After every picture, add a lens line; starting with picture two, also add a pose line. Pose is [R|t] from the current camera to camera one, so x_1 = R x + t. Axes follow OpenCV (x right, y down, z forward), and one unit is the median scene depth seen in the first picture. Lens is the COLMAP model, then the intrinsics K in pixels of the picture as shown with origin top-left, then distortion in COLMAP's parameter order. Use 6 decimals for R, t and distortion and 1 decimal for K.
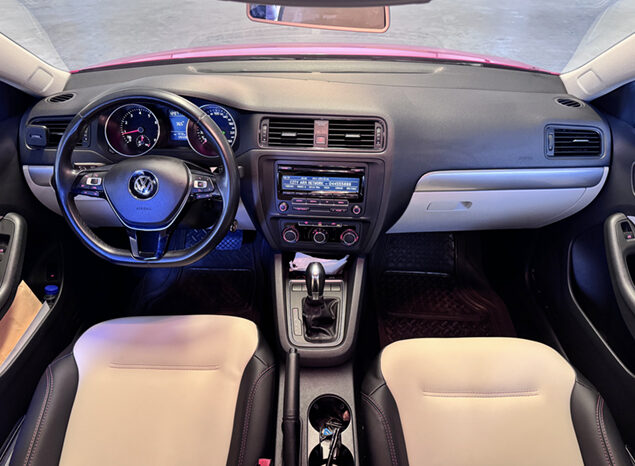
lens RADIAL K [[458.4, 0, 317.5], [0, 458.4, 233.0], [0, 0, 1]] dist [0.050057, -0.047726]
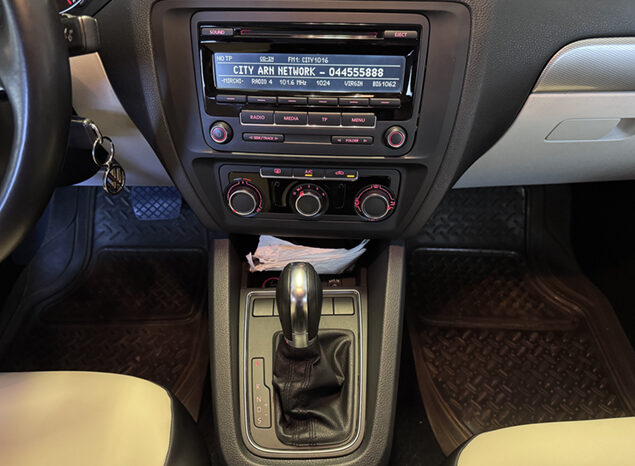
lens RADIAL K [[449.9, 0, 315.5], [0, 449.9, 245.6], [0, 0, 1]] dist [0.004085, -0.000136]
pose [[0.999872, -0.014345, 0.007129, 0.008076], [0.013258, 0.990853, 0.134289, -0.009278], [-0.008990, -0.134177, 0.990917, 0.575432]]
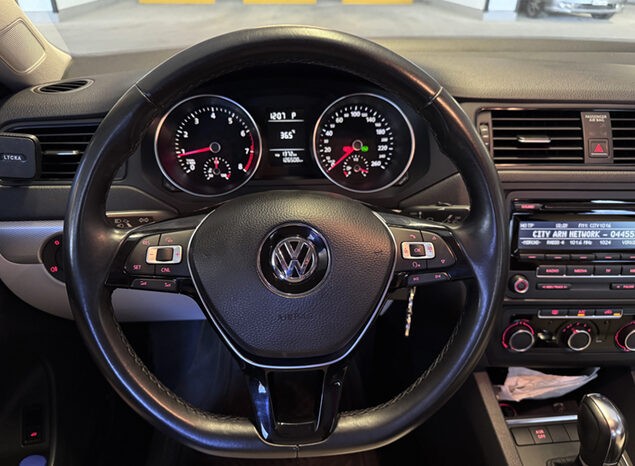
lens RADIAL K [[458.4, 0, 317.5], [0, 458.4, 233.0], [0, 0, 1]] dist [0.050057, -0.047726]
pose [[0.996559, -0.038114, 0.073600, -0.328567], [0.045064, 0.994437, -0.095209, -0.074510], [-0.069562, 0.098198, 0.992733, 0.509399]]
